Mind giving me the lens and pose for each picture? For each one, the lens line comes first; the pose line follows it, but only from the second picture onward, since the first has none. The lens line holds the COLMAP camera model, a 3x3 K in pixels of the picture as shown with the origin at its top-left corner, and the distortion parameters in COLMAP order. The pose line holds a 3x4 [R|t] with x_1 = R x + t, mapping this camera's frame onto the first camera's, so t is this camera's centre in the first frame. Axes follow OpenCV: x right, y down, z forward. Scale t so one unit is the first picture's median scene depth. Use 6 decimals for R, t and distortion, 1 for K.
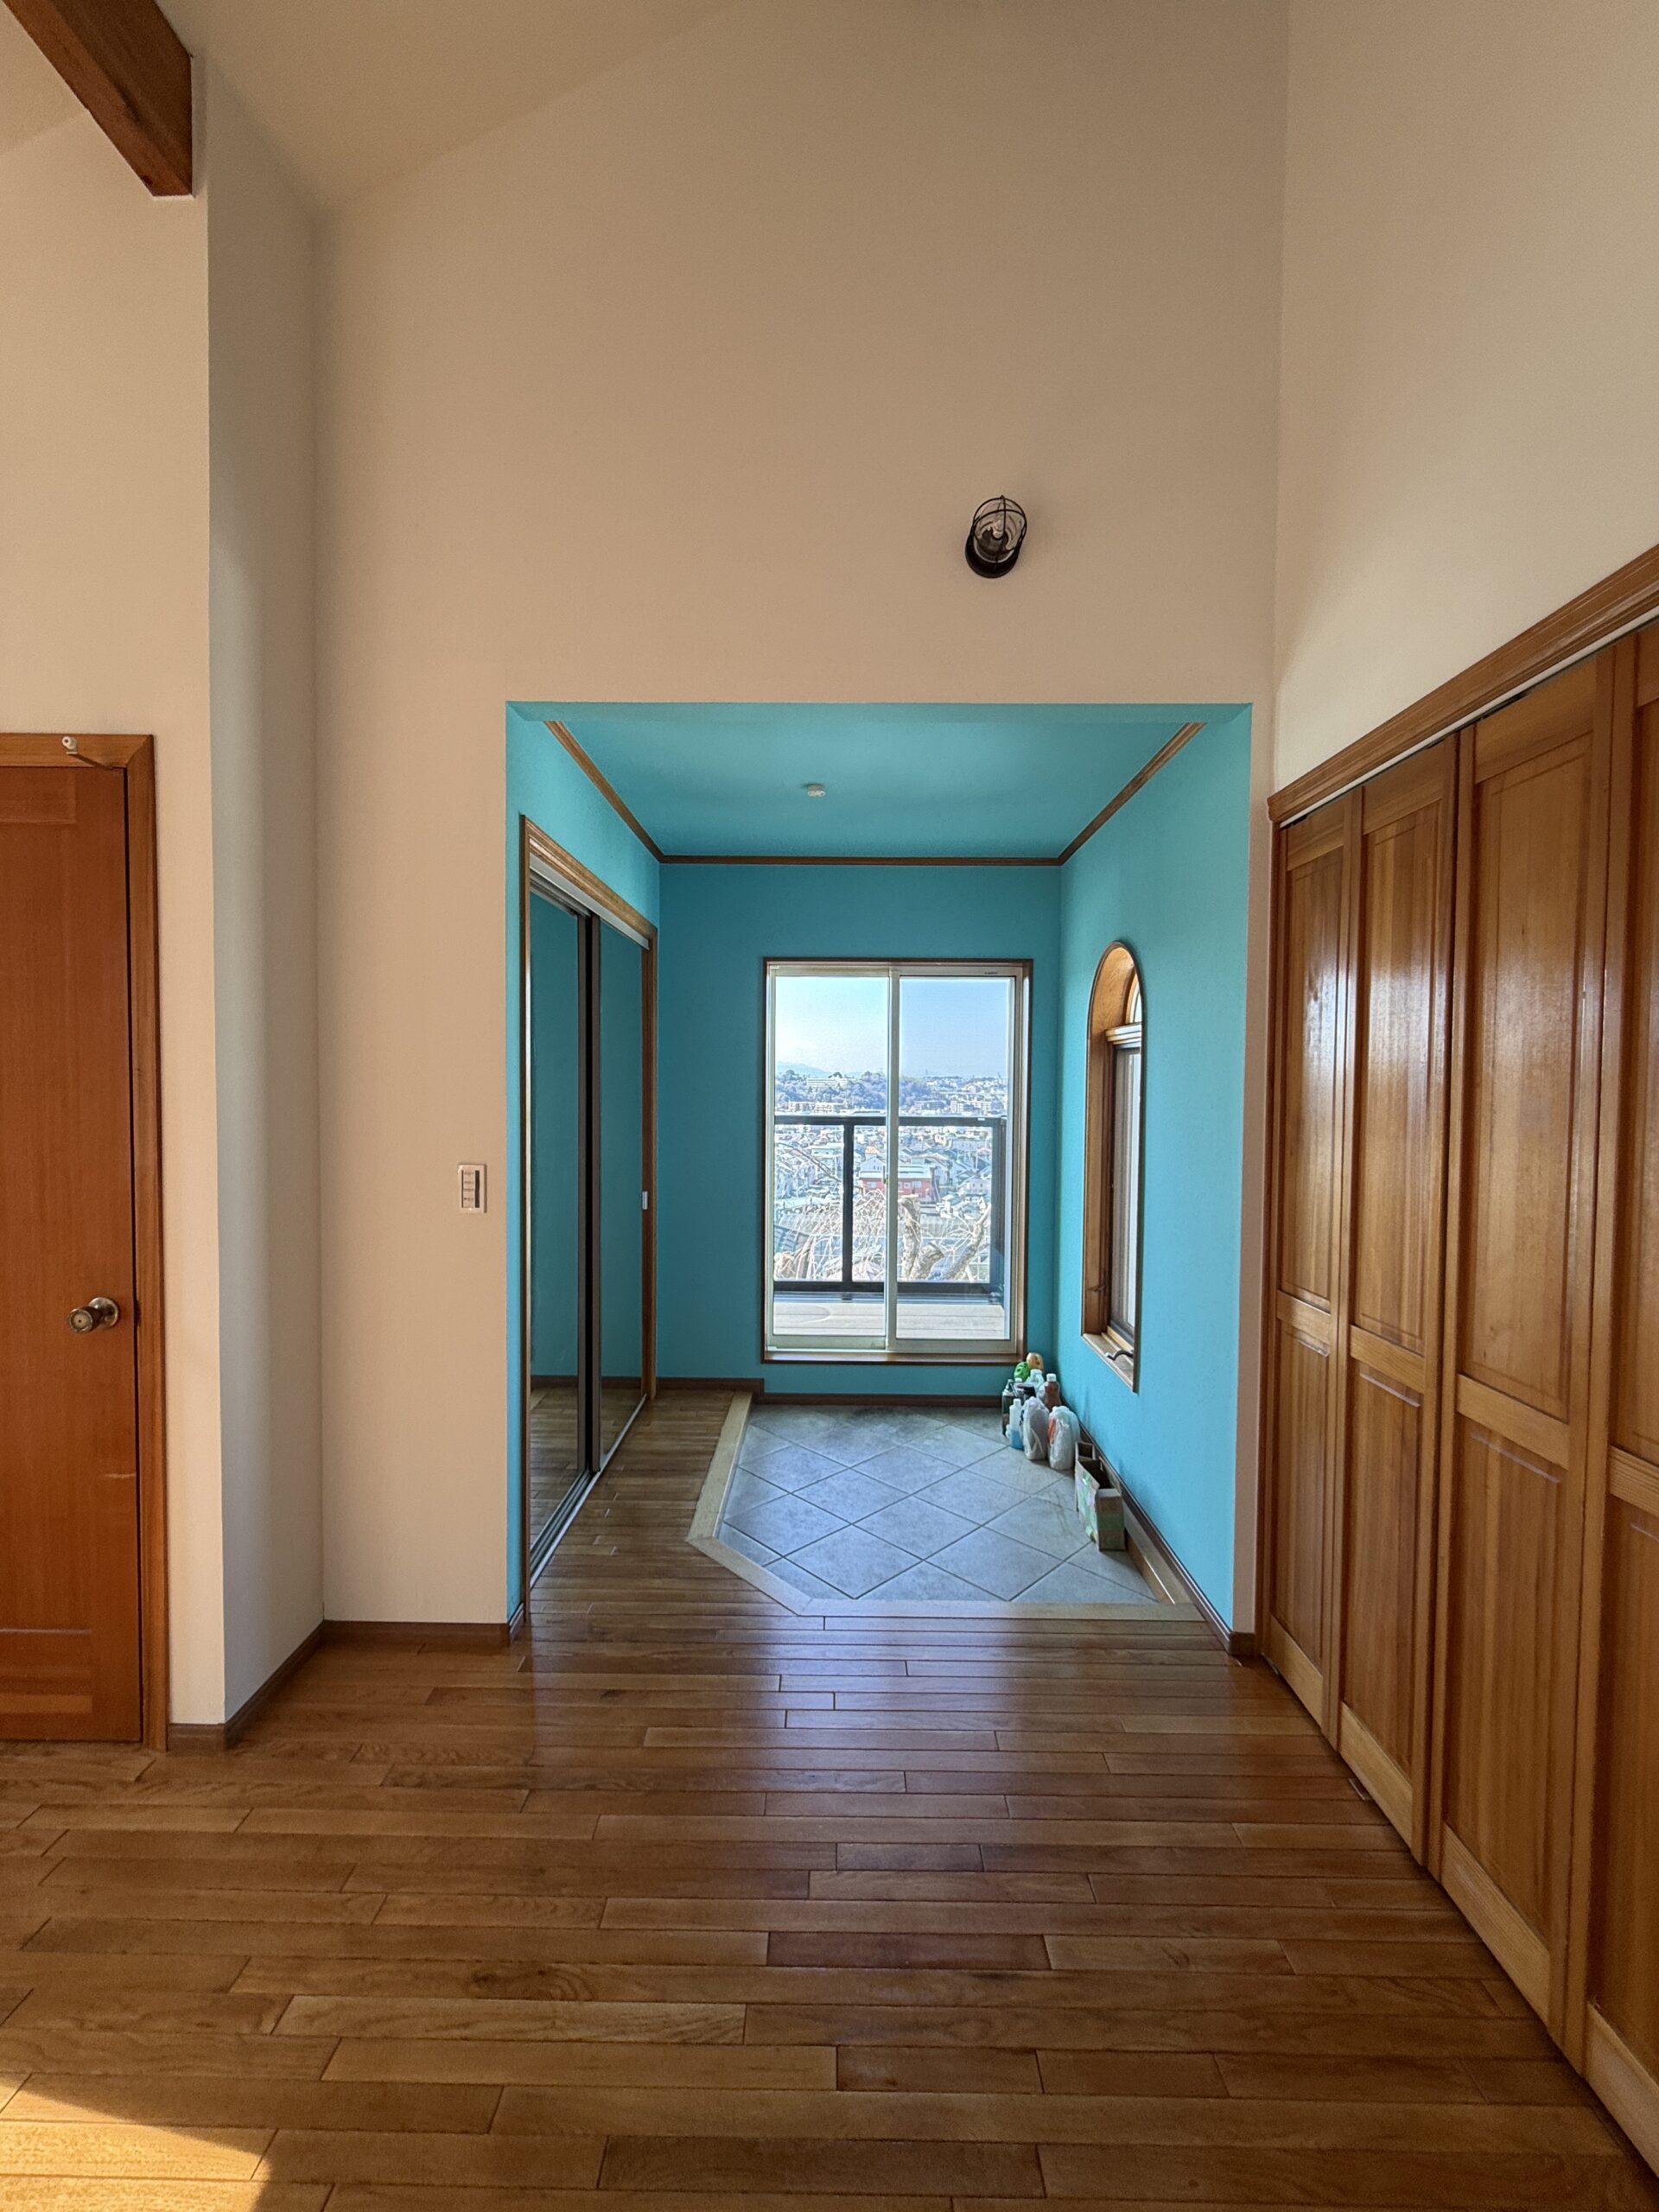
lens RADIAL K [[877.5, 0, 828.8], [0, 877.5, 1099.6], [0, 0, 1]] dist [-0.001164, -0.000342]
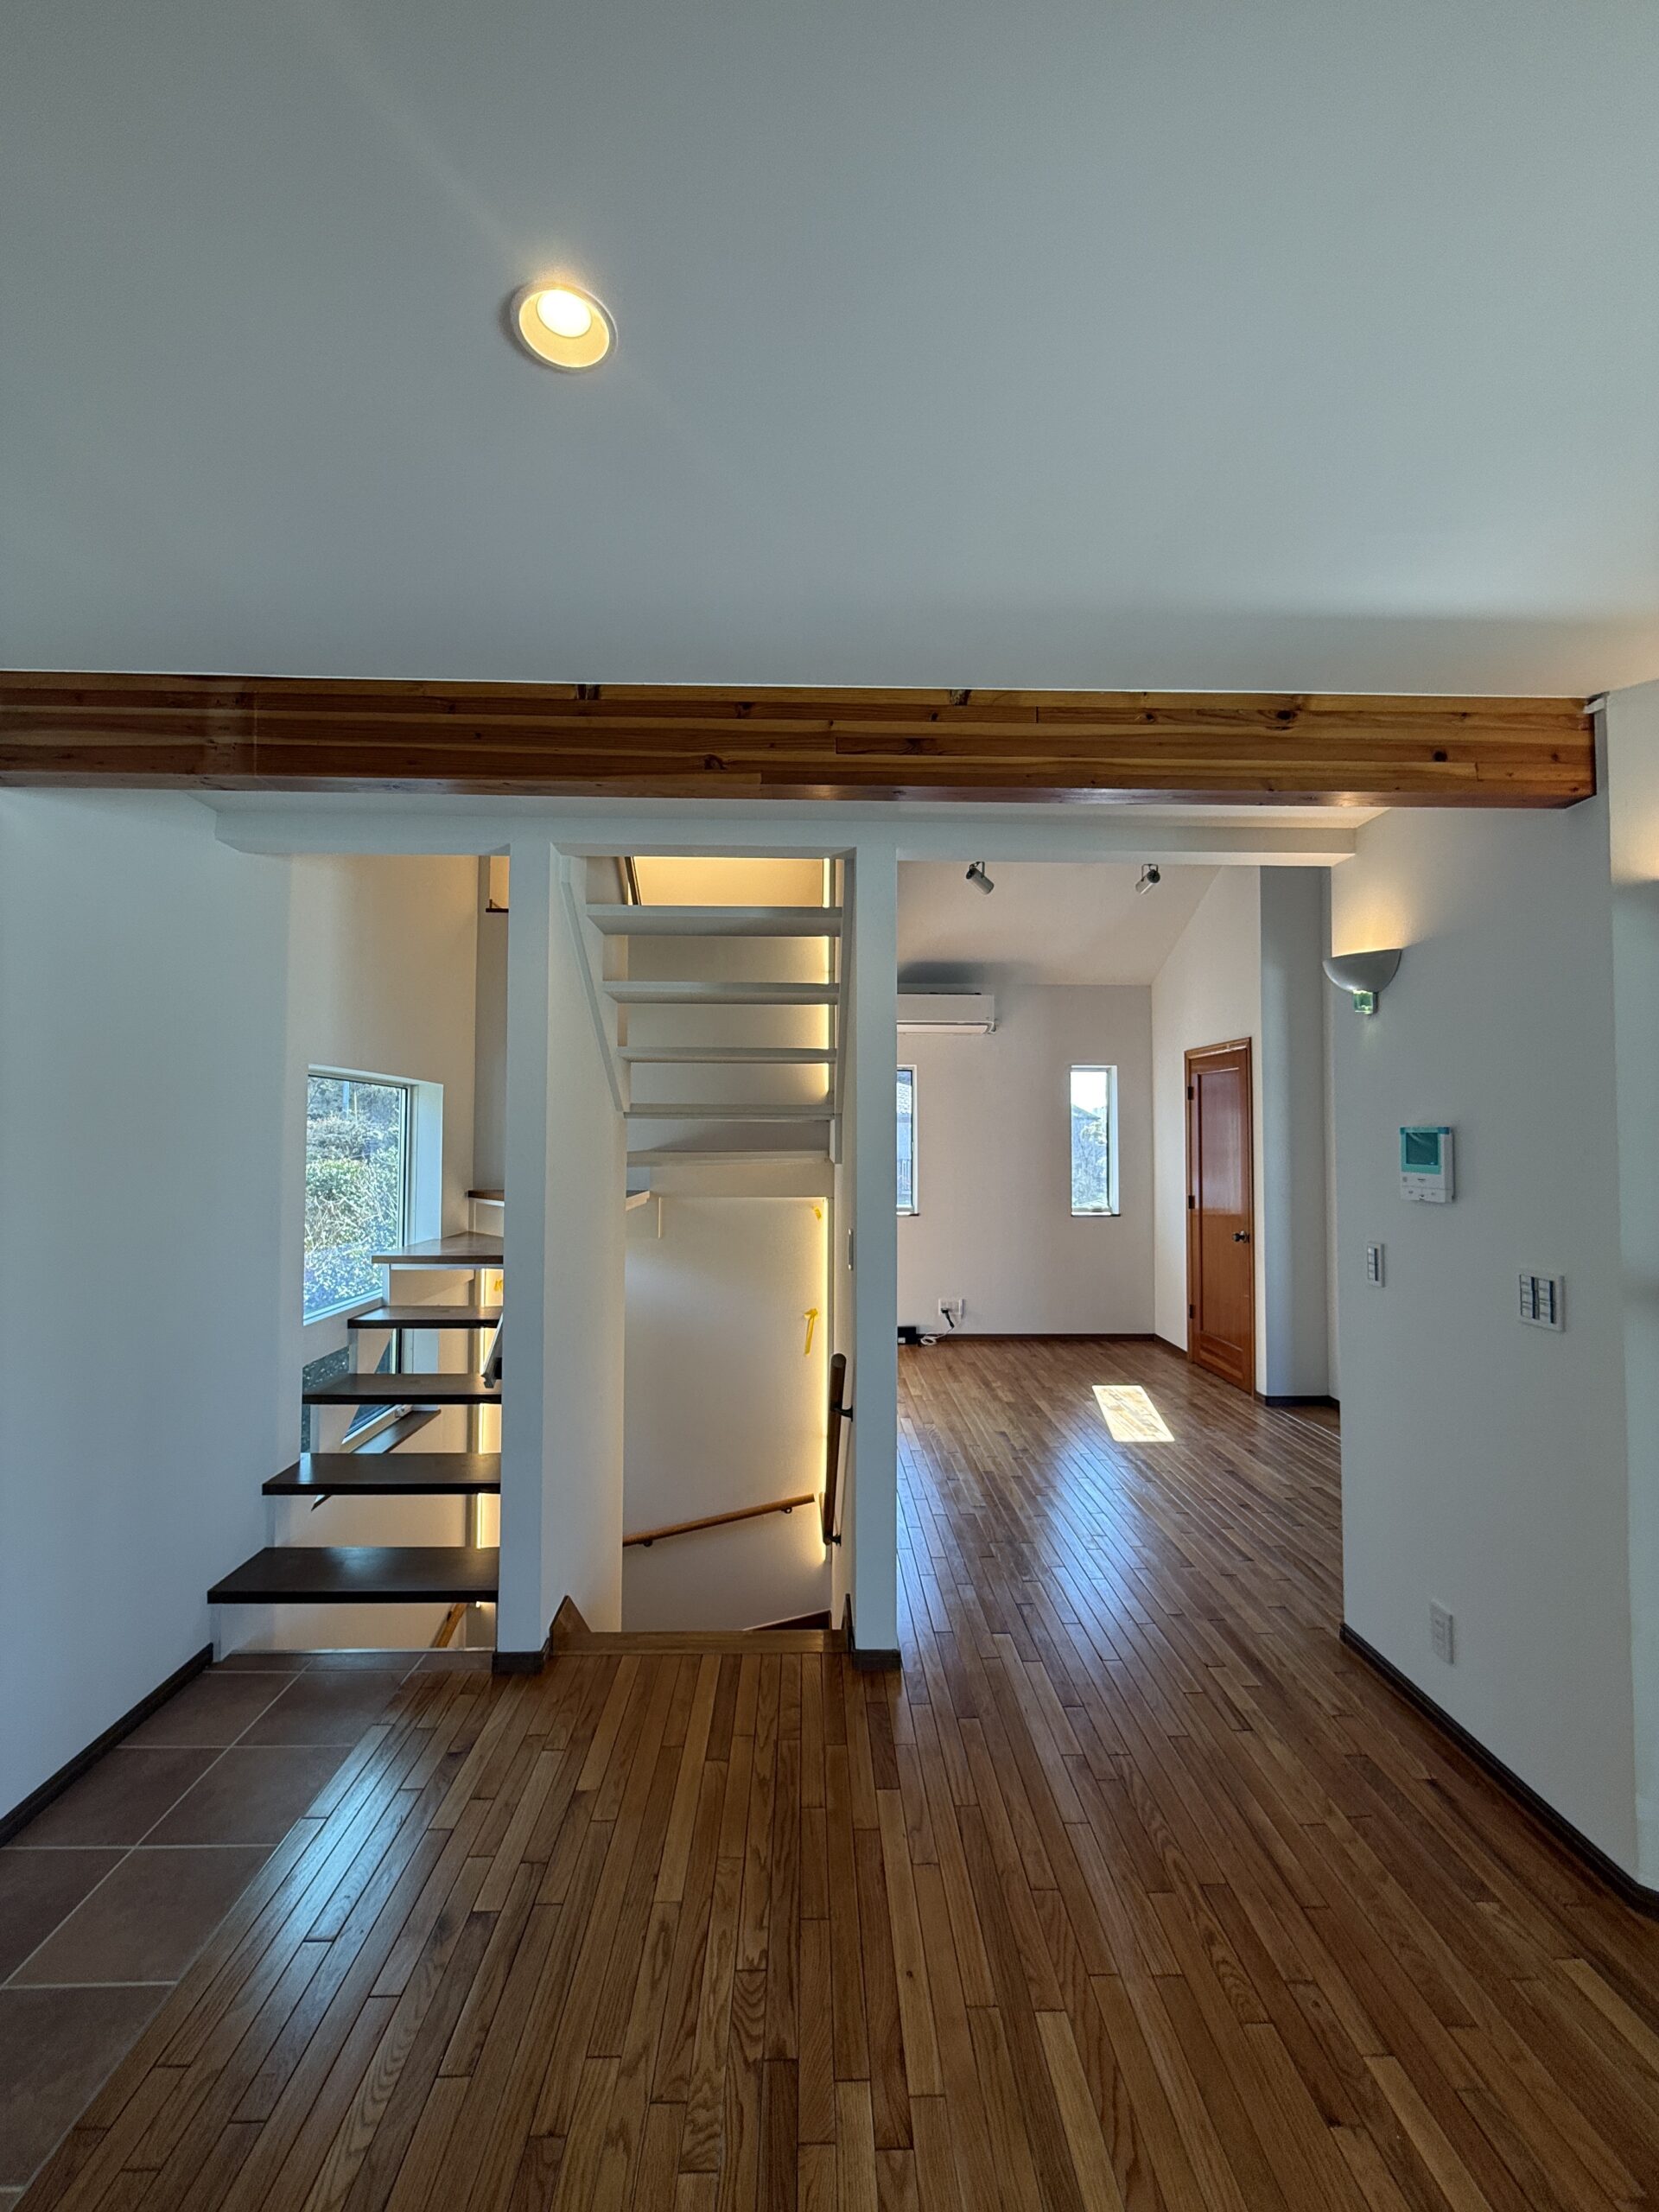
lens RADIAL K [[877.5, 0, 828.8], [0, 877.5, 1099.6], [0, 0, 1]] dist [-0.001164, -0.000342]
pose [[0.035157, -0.048167, -0.998220, 1.285513], [-0.032904, 0.998241, -0.049327, -0.014178], [0.998840, 0.034580, 0.033511, -0.299767]]
